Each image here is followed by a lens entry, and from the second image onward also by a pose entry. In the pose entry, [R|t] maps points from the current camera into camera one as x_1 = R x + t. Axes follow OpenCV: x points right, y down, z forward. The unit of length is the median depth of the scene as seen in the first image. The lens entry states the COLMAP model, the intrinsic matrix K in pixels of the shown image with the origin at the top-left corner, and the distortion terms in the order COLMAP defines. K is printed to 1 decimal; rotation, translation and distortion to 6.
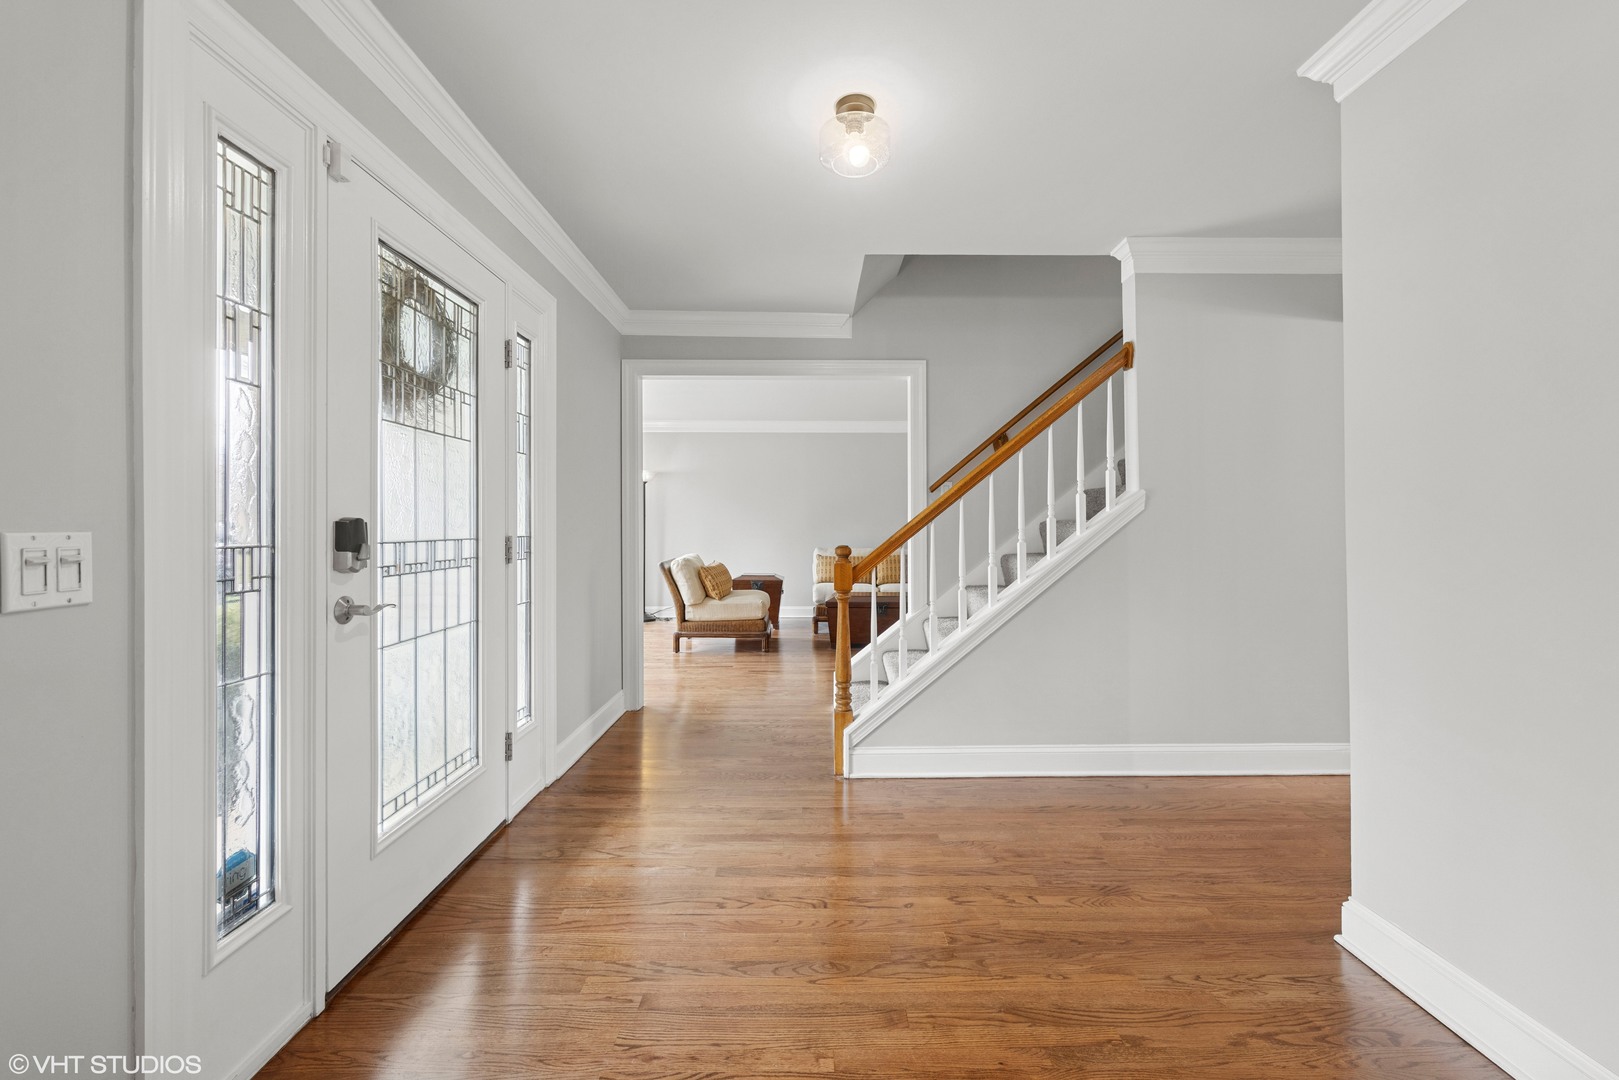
lens RADIAL K [[647.5, 0, 820.5], [0, 647.5, 527.8], [0, 0, 1]] dist [0.000474, 0.000153]
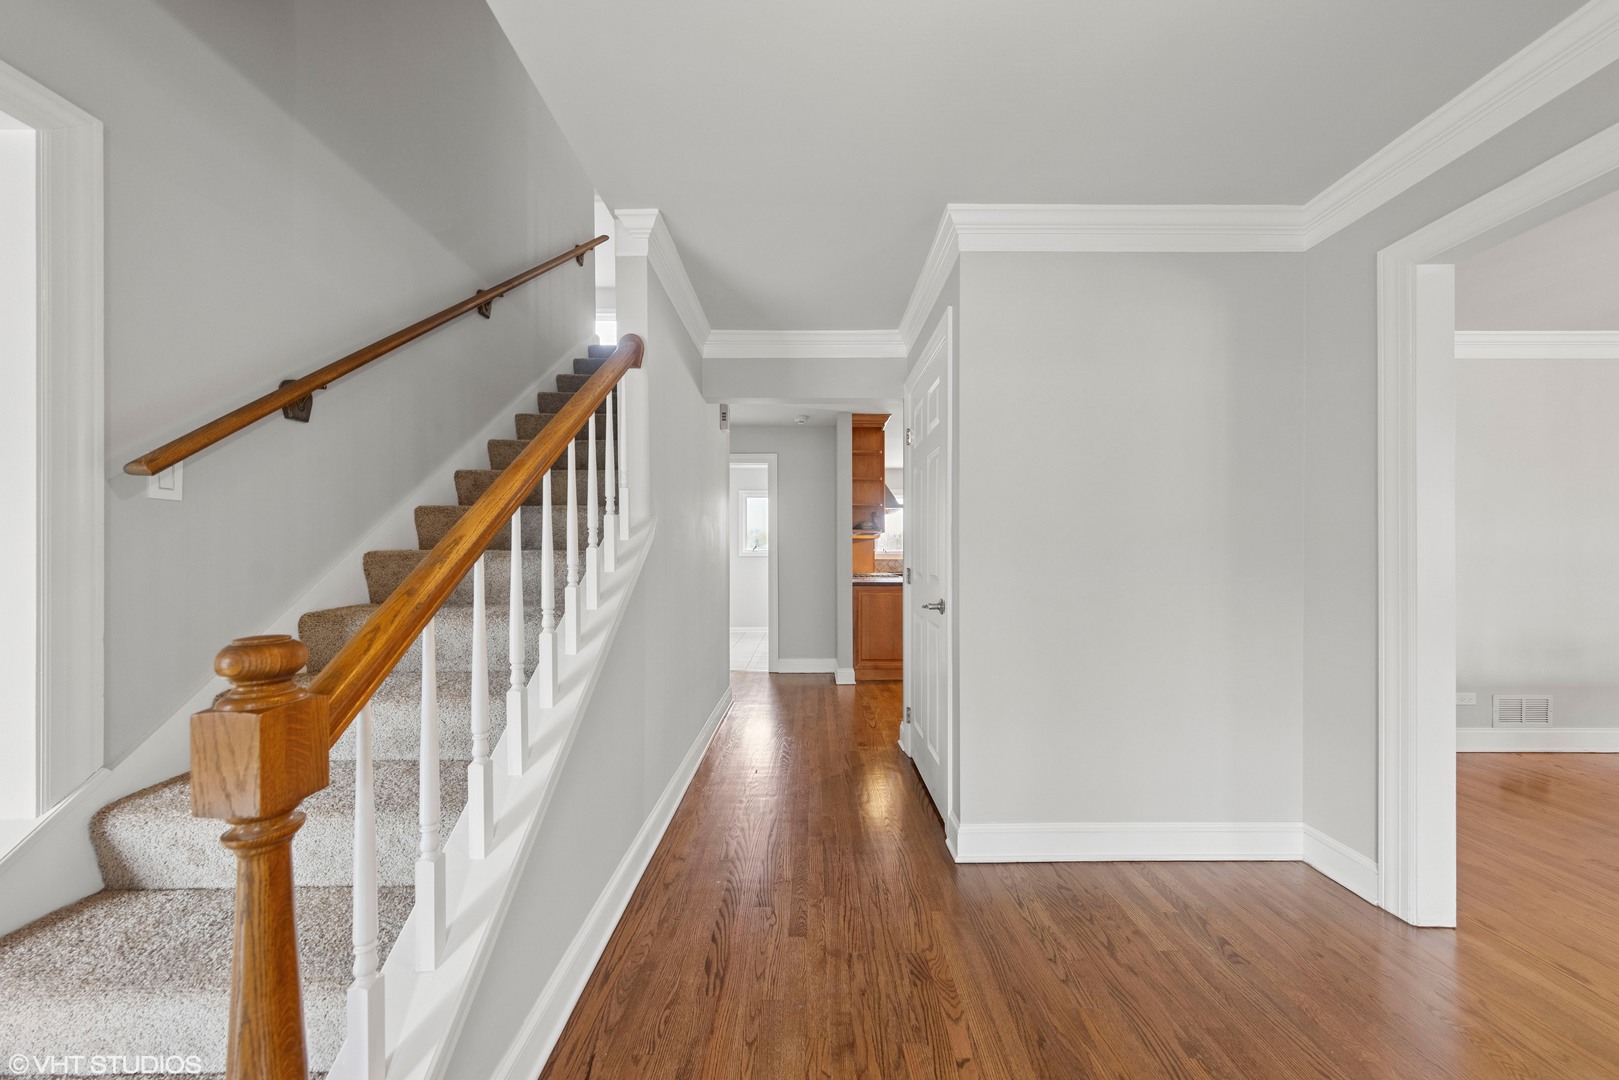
lens RADIAL K [[512.1, 0, 812.5], [0, 512.1, 555.2], [0, 0, 1]] dist [0.002584, -0.000003]
pose [[0.005021, 0.004360, 0.999978, -0.459460], [-0.001615, 0.999989, -0.004352, -0.017344], [-0.999986, -0.001593, 0.005028, 2.010407]]
